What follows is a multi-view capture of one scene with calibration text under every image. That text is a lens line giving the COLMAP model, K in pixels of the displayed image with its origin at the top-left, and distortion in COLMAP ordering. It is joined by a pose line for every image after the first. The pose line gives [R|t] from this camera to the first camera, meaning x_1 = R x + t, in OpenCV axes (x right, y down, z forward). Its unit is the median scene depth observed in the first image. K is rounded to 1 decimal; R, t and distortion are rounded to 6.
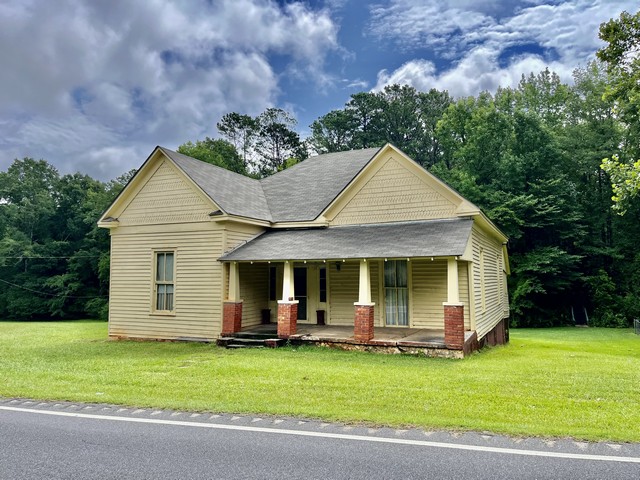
lens RADIAL K [[483.2, 0, 319.2], [0, 483.2, 240.6], [0, 0, 1]] dist [0.053323, -0.085431]
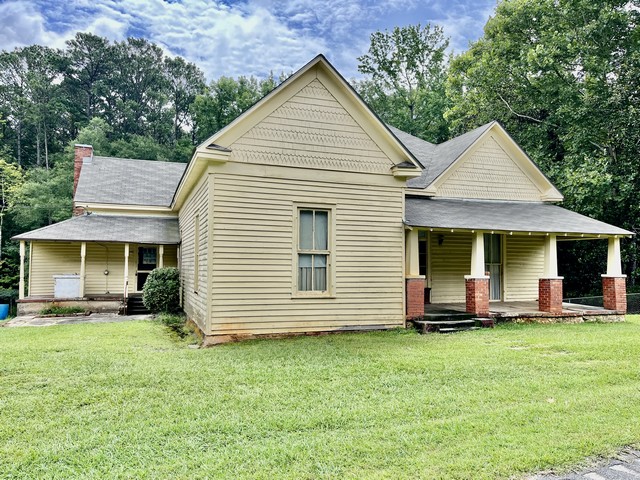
lens RADIAL K [[483.2, 0, 319.2], [0, 483.2, 238.4], [0, 0, 1]] dist [0.053323, -0.085431]
pose [[0.726274, 0.047254, 0.685779, -0.811929], [-0.064884, 0.997893, -0.000045, 0.067531], [-0.684336, -0.044463, 0.727810, 0.495027]]
